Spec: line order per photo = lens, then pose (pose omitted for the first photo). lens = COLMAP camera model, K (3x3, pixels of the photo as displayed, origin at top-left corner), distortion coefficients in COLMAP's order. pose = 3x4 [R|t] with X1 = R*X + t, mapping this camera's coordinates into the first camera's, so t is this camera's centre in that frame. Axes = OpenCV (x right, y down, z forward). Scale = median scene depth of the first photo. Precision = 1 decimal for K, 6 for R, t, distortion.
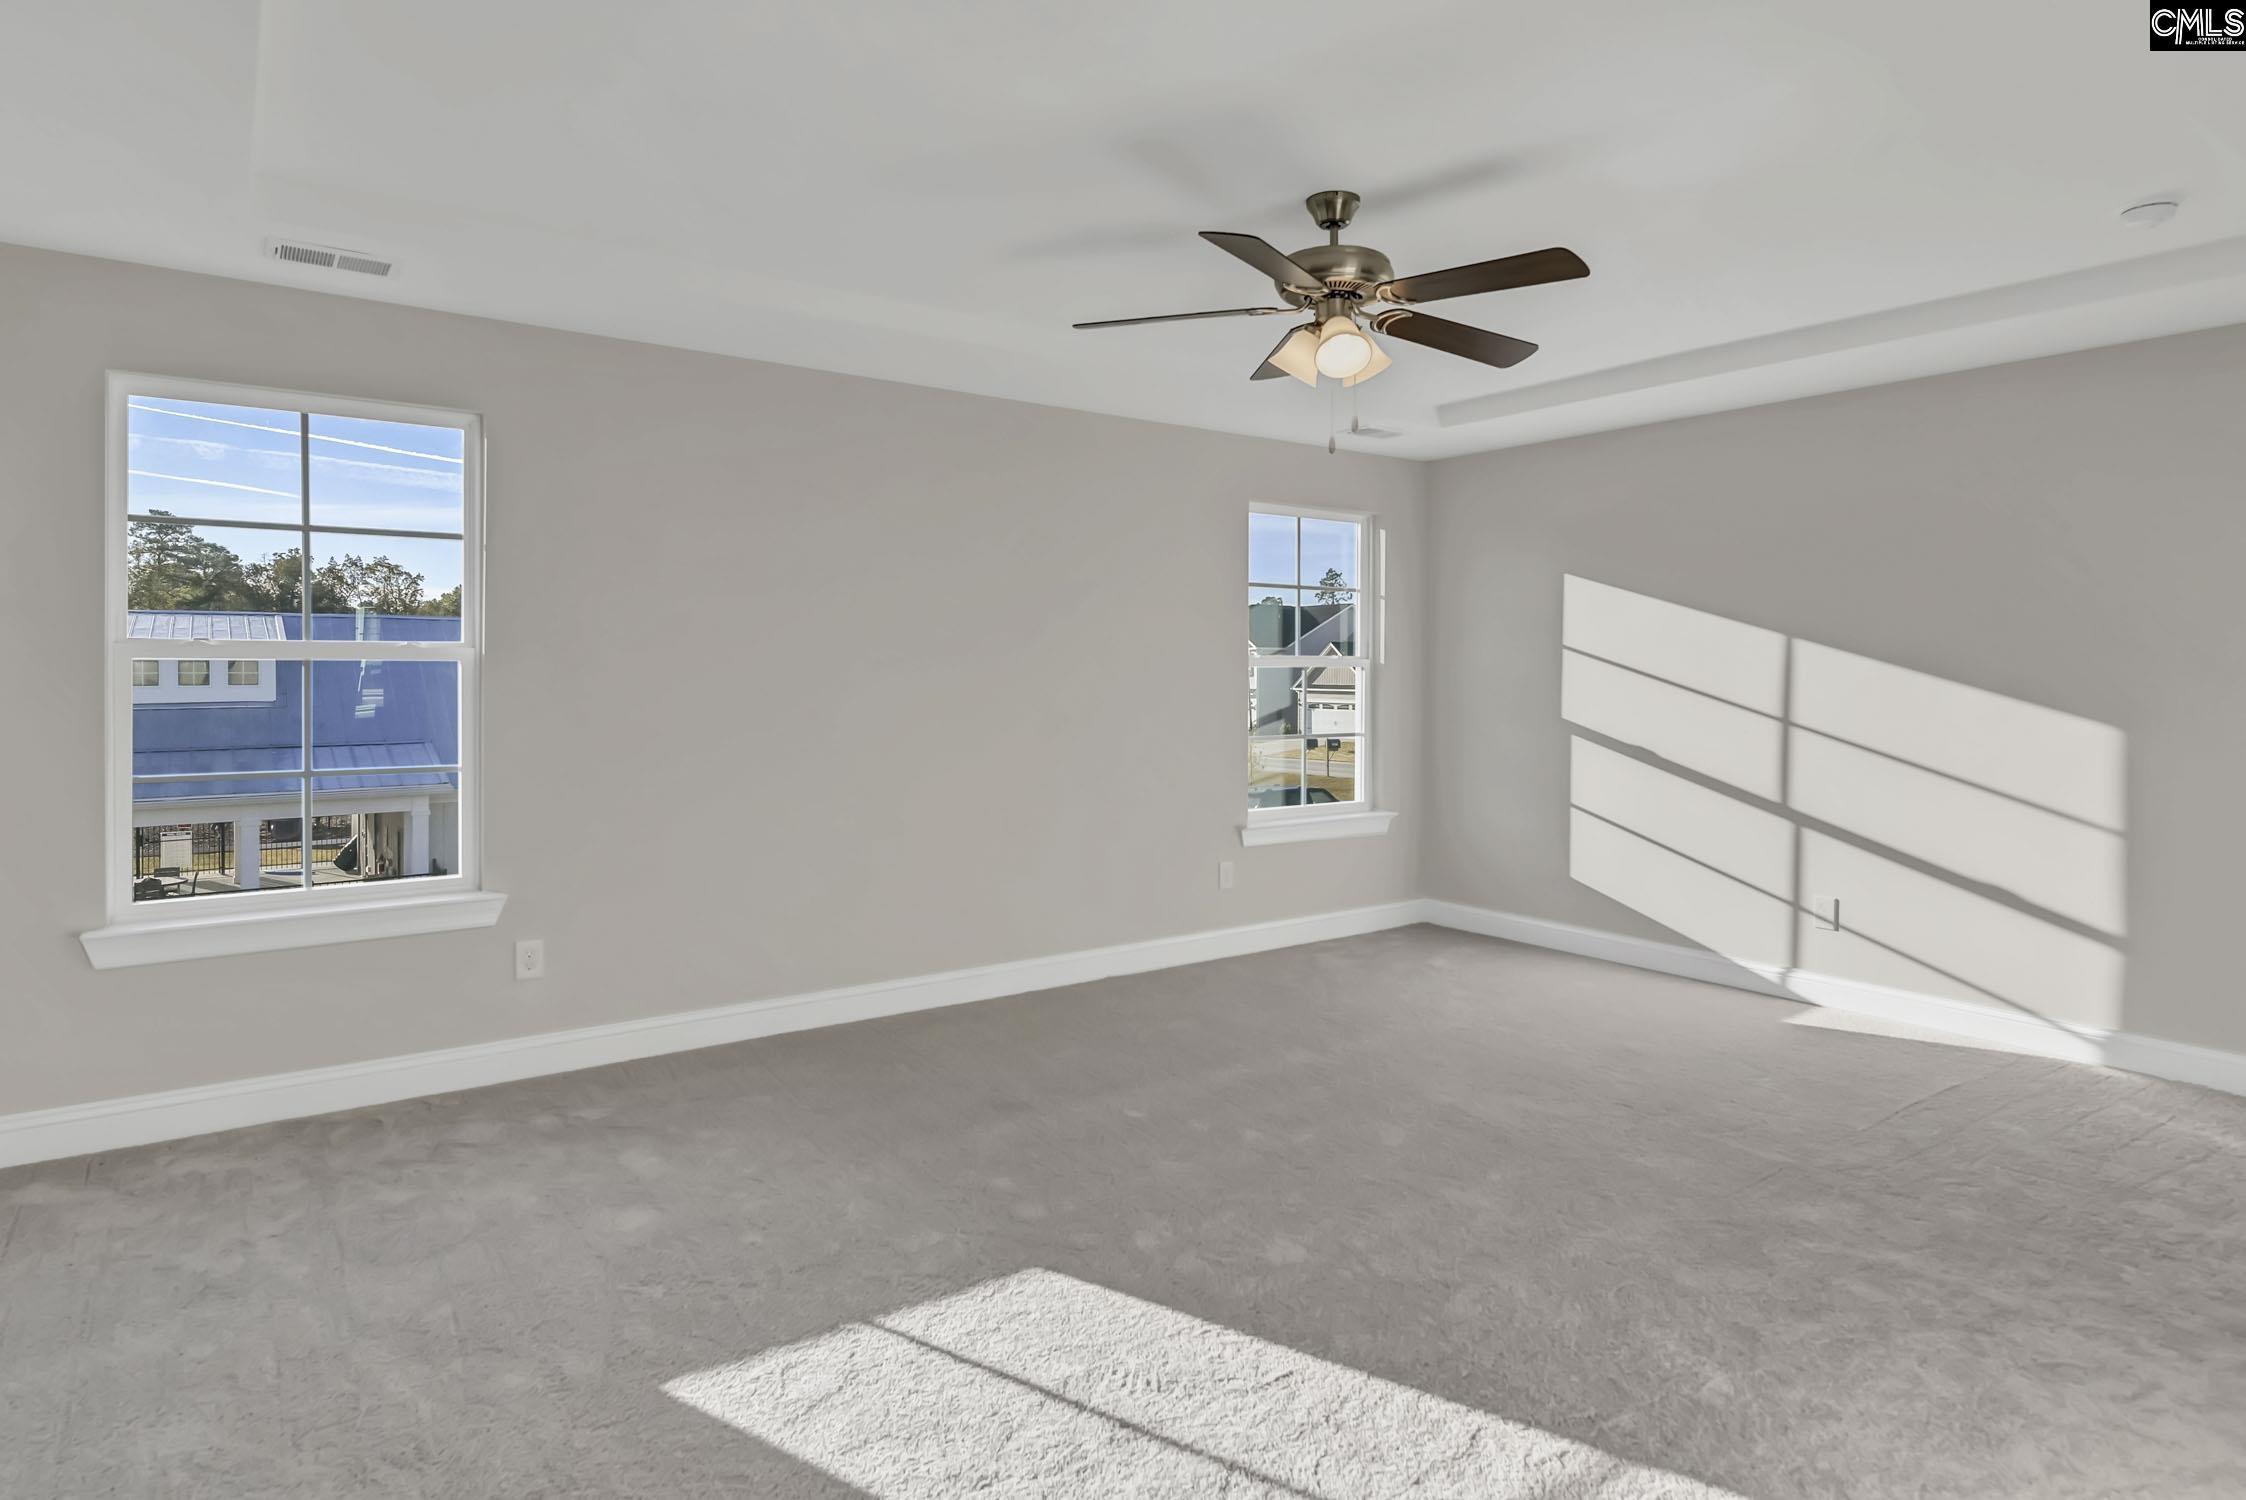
lens RADIAL K [[1202.2, 0, 1122.6], [0, 1202.2, 720.6], [0, 0, 1]] dist [0.002107, -0.001341]
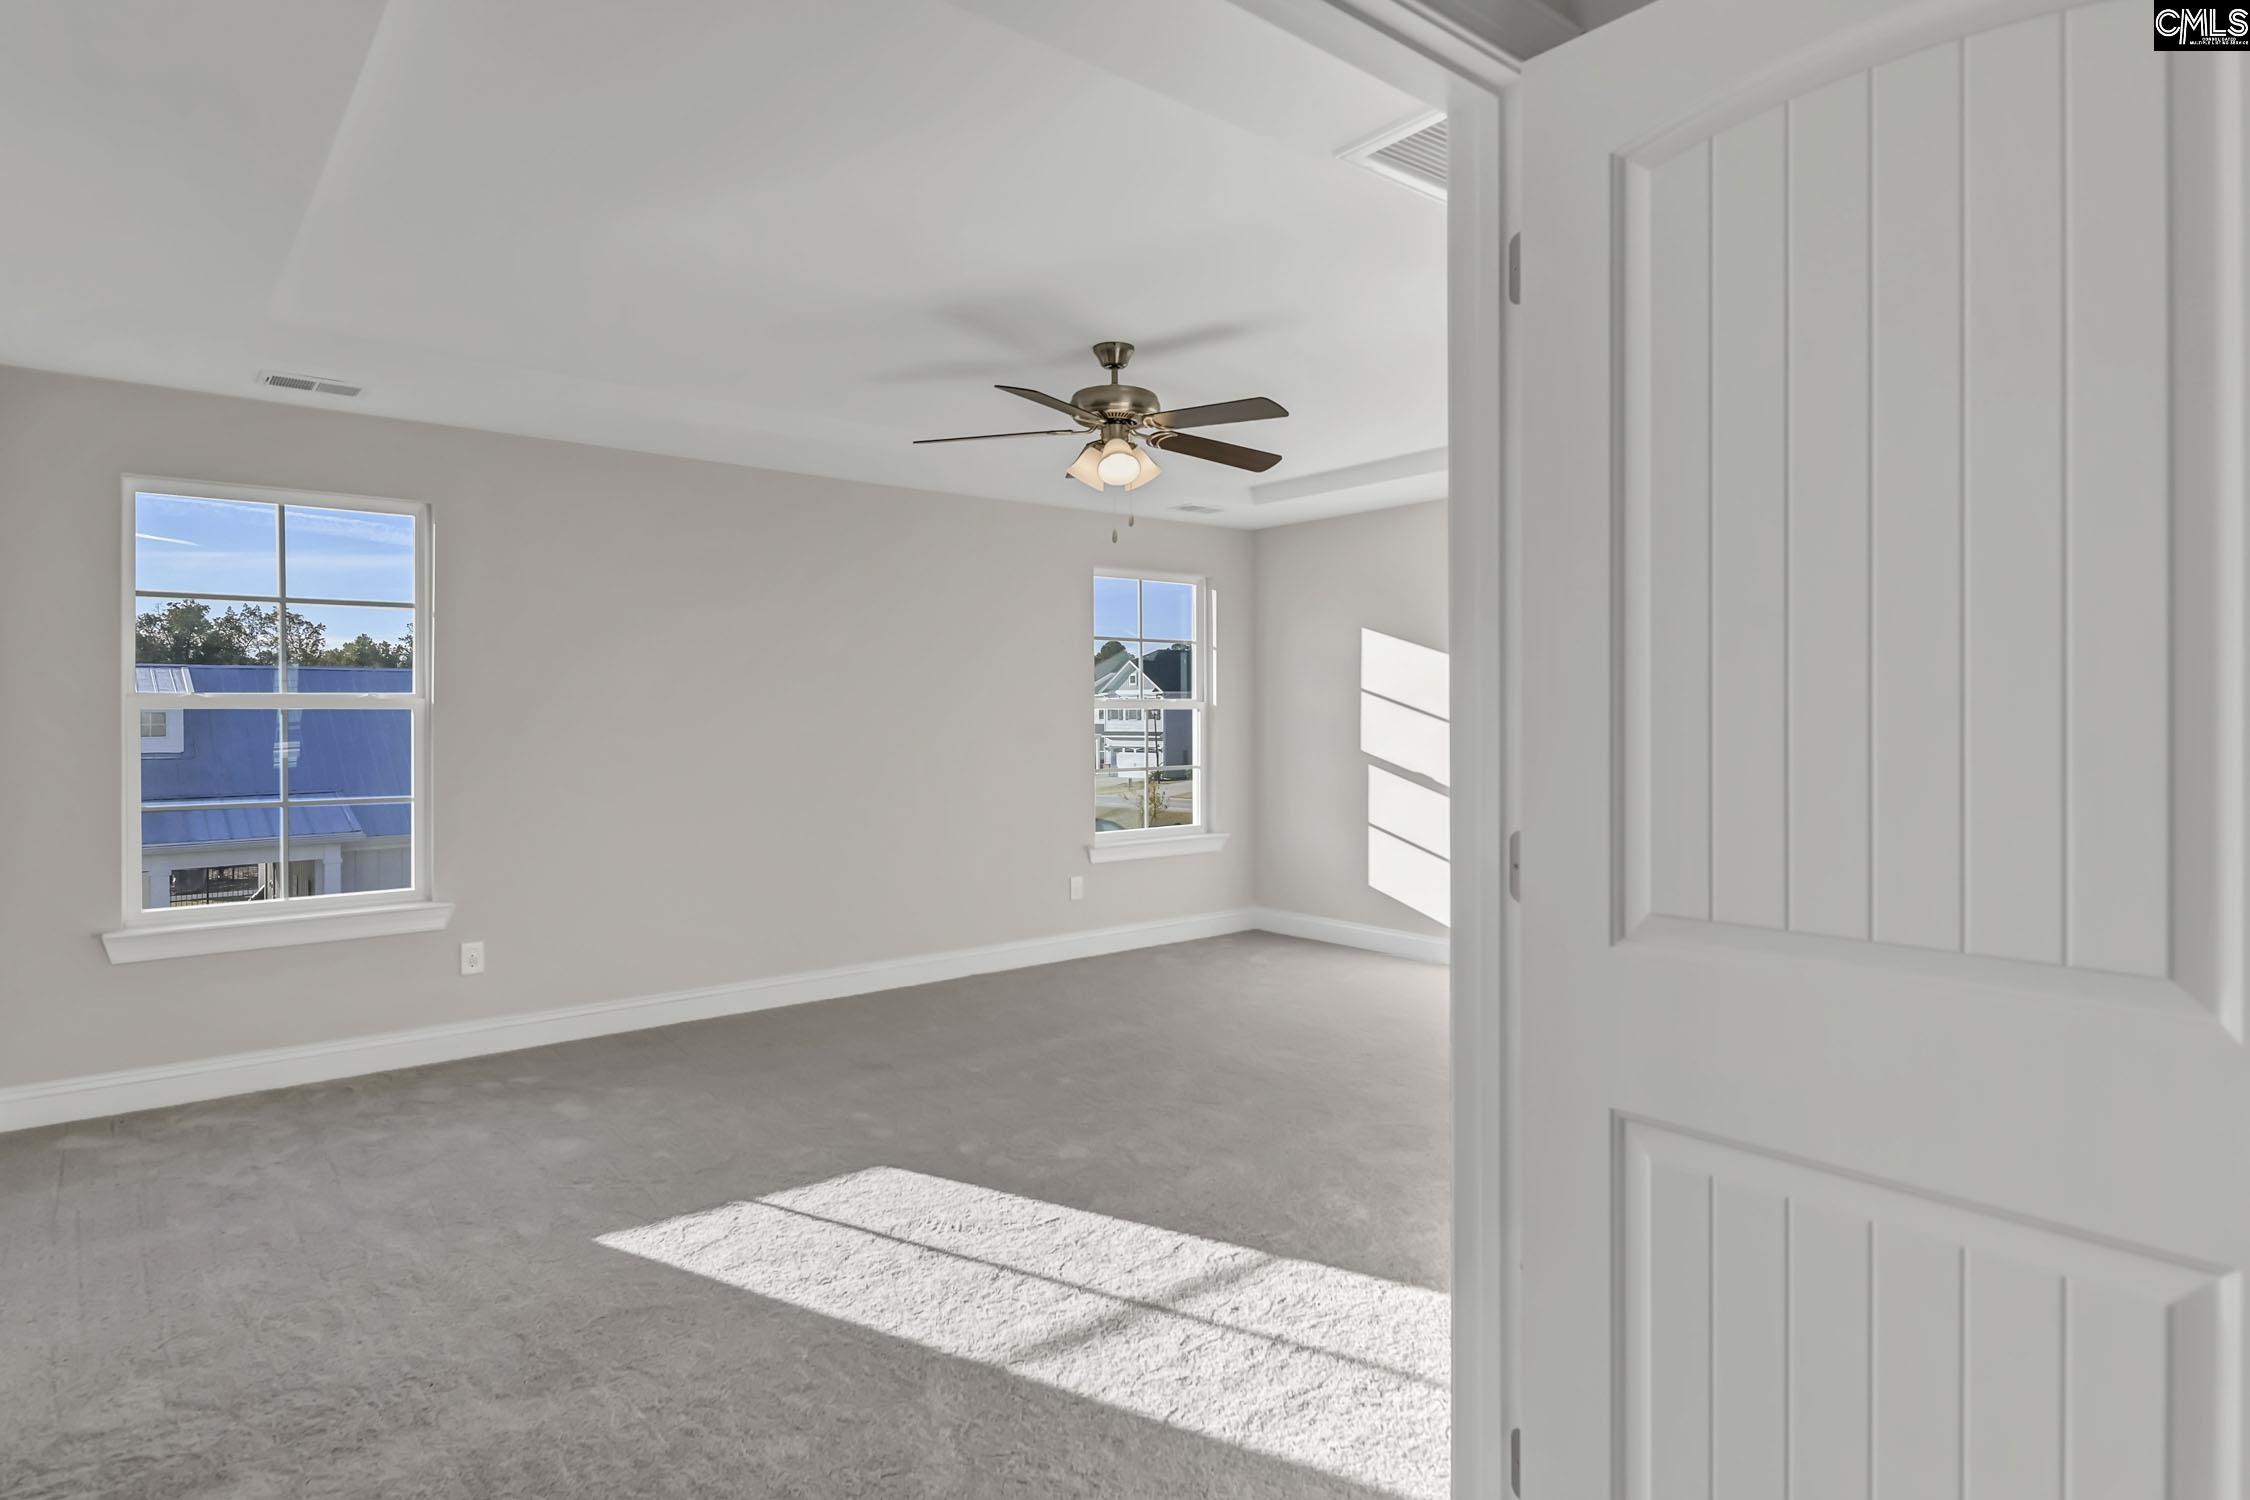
lens RADIAL K [[1263.5, 0, 1125.0], [0, 1263.5, 750.0], [0, 0, 1]] dist [0.000655, -0.000361]
pose [[0.998722, -0.009970, 0.049543, 0.123413], [0.010694, 0.999840, -0.014362, 0.021397], [-0.049392, 0.014873, 0.998669, -0.377363]]
